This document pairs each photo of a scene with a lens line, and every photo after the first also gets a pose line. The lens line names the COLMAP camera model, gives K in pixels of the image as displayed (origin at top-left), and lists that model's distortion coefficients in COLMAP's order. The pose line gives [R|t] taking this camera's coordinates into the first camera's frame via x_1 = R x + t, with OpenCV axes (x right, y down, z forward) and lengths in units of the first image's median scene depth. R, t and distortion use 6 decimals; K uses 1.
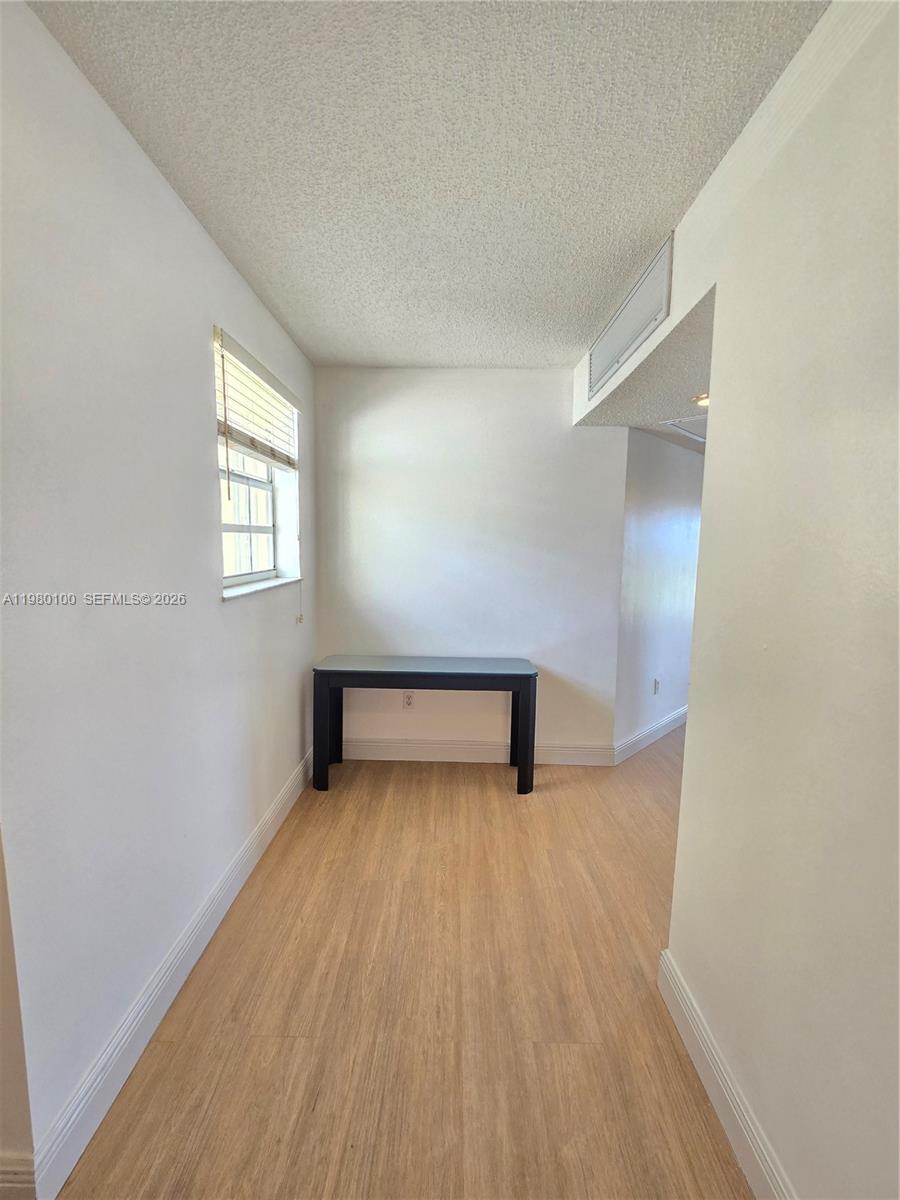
lens RADIAL K [[491.6, 0, 450.5], [0, 491.6, 595.7], [0, 0, 1]] dist [0.002335, 0.000914]
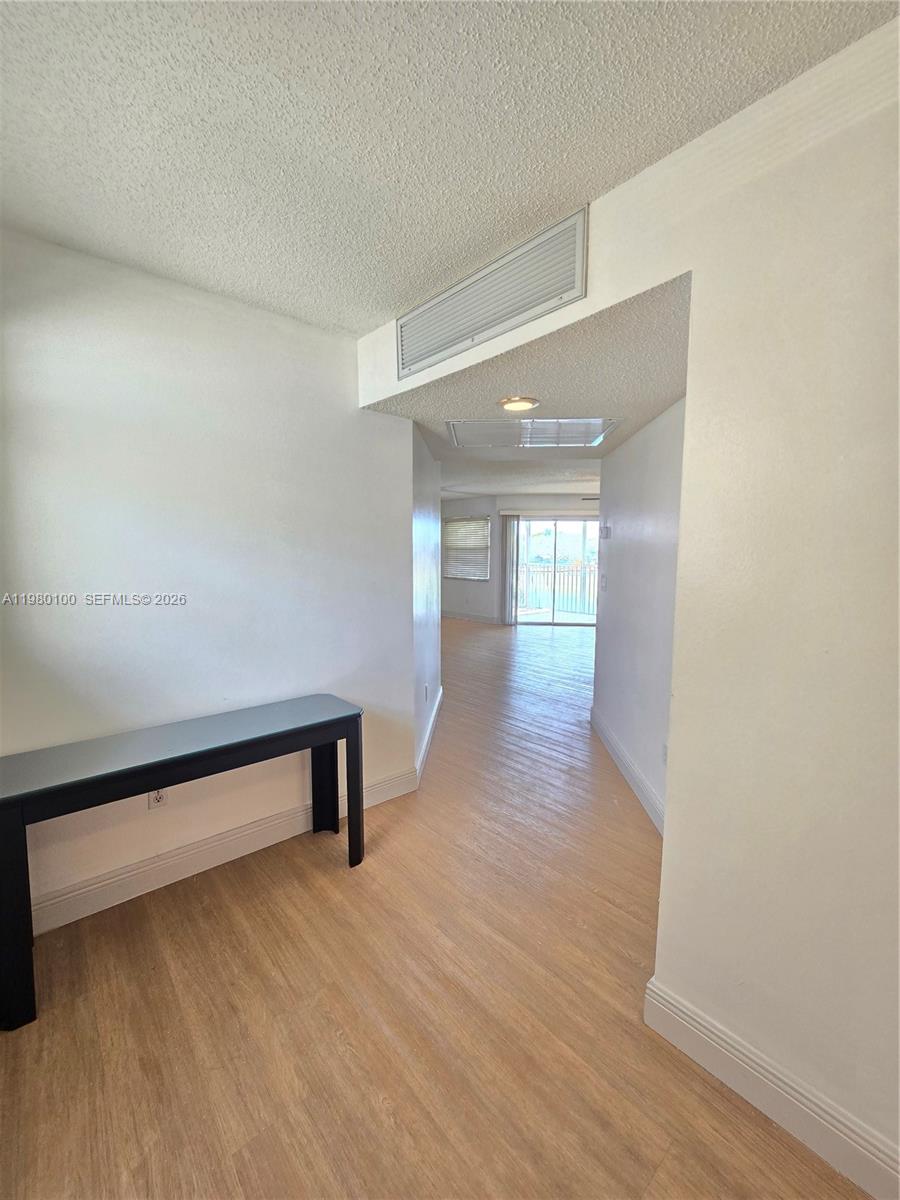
lens RADIAL K [[491.6, 0, 449.8], [0, 491.6, 601.1], [0, 0, 1]] dist [0.002335, 0.000914]
pose [[0.752215, -0.081591, 0.653846, -0.238490], [0.080076, 0.996269, 0.032197, -0.036829], [-0.654034, 0.028138, 0.755942, 0.307007]]
